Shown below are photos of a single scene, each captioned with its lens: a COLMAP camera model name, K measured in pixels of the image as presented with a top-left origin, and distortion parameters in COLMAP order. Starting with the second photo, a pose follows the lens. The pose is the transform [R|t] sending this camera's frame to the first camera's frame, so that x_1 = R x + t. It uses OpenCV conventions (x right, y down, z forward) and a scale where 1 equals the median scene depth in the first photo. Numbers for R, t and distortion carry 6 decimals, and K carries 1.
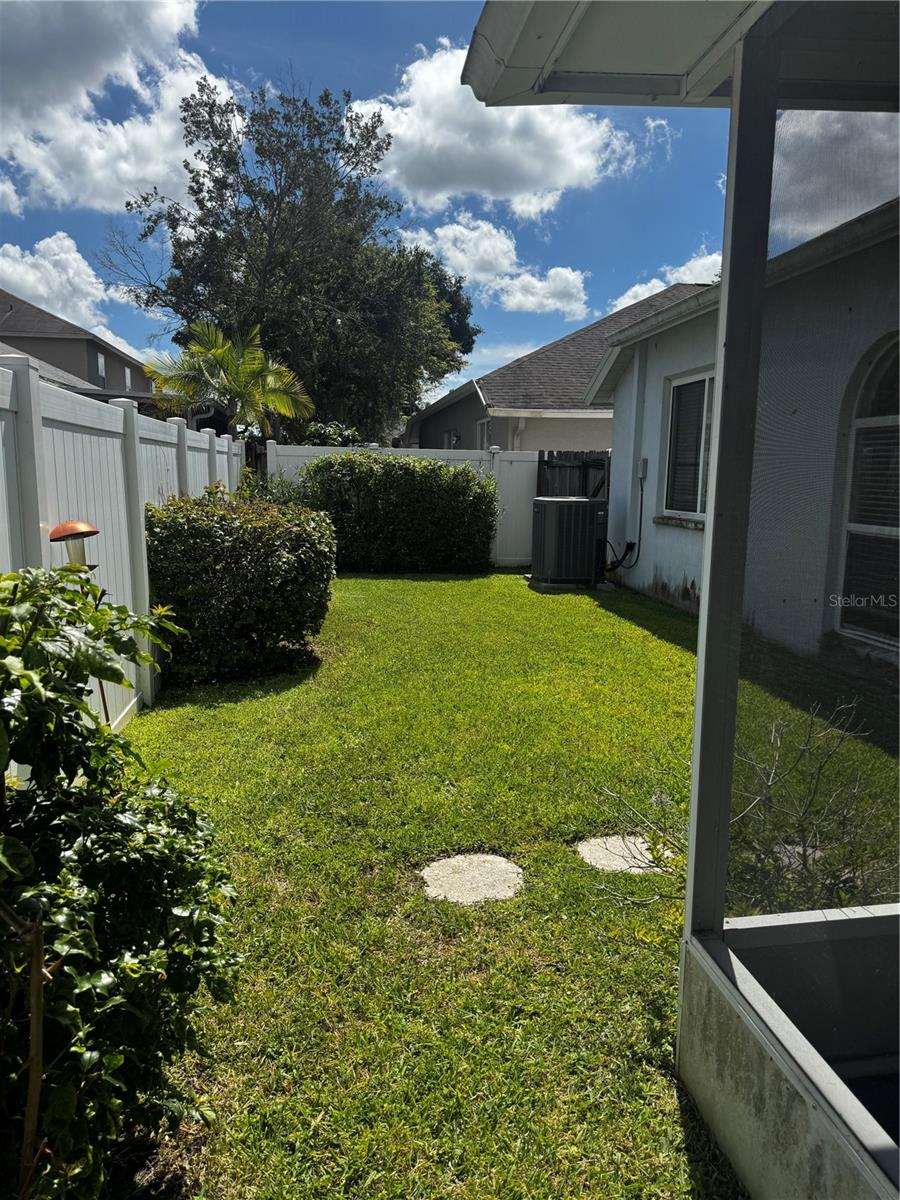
lens RADIAL K [[852.6, 0, 442.0], [0, 852.6, 607.3], [0, 0, 1]] dist [0.004243, -0.008294]
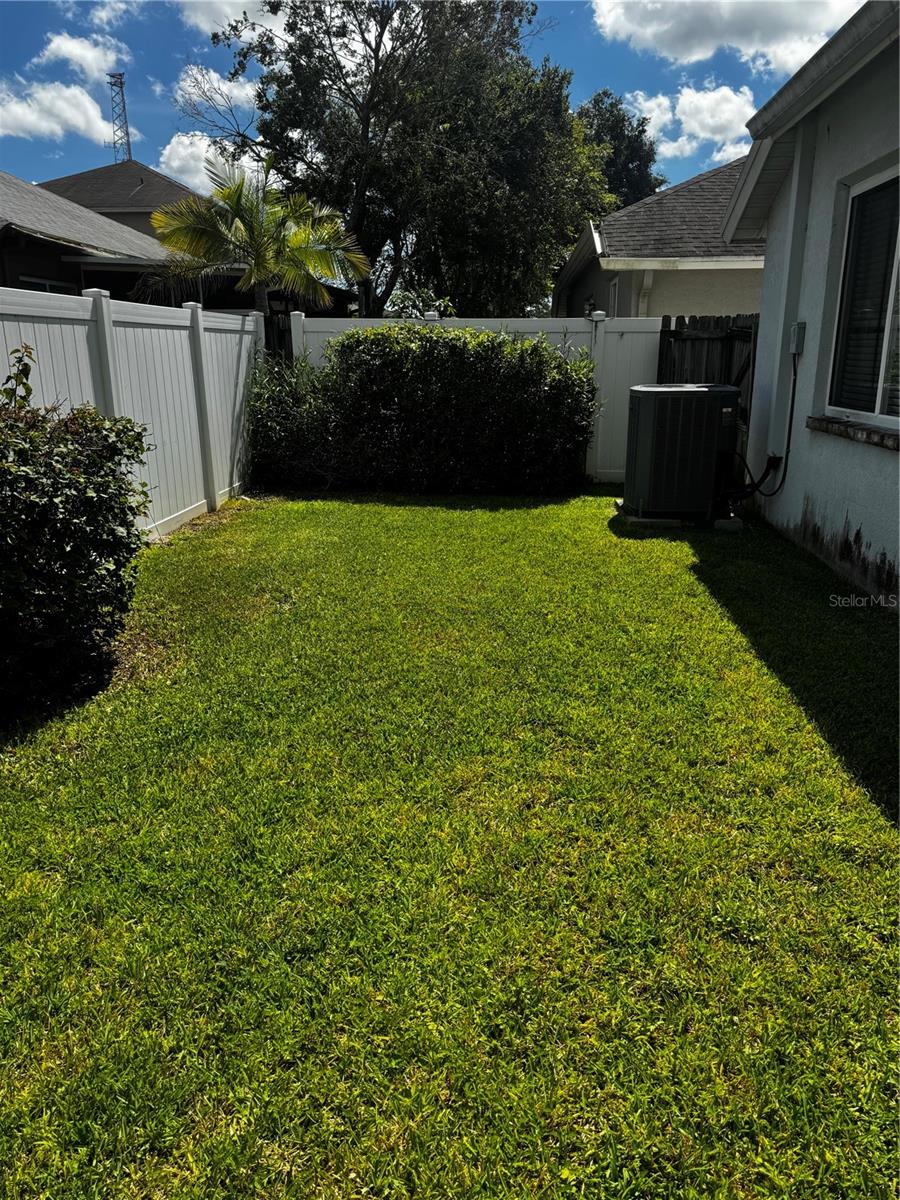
lens RADIAL K [[841.5, 0, 473.3], [0, 841.5, 599.0], [0, 0, 1]] dist [-0.004434, -0.023125]
pose [[0.980724, 0.036736, -0.191913, 0.112958], [-0.011931, 0.991594, 0.128840, -0.043627], [0.195033, -0.124067, 0.972918, 0.291144]]
